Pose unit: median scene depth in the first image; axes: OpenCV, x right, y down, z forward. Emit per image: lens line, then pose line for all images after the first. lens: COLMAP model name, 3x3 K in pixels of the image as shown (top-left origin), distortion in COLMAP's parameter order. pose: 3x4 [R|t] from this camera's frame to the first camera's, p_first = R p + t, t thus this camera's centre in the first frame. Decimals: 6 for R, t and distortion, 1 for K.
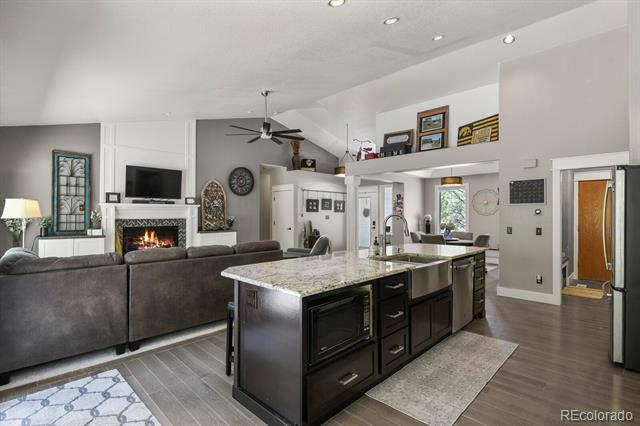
lens RADIAL K [[312.3, 0, 320.0], [0, 312.3, 213.0], [0, 0, 1]] dist [-0.002726, -0.000875]
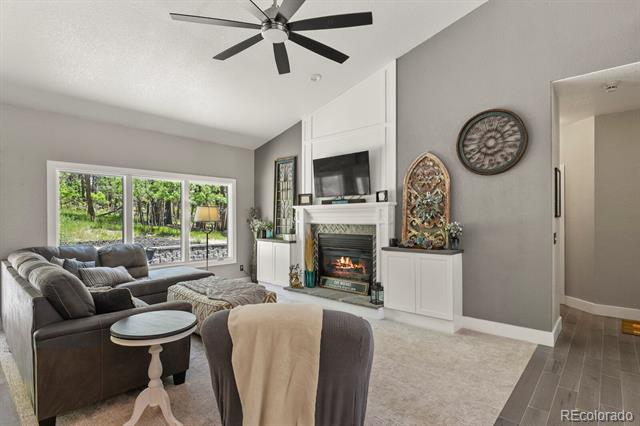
lens RADIAL K [[320.5, 0, 321.0], [0, 320.5, 216.2], [0, 0, 1]] dist [-0.005522, -0.001028]
pose [[0.051663, -0.005929, -0.998647, 0.217490], [0.008565, 0.999948, -0.005494, 0.003602], [0.998628, -0.008270, 0.051711, 0.871086]]
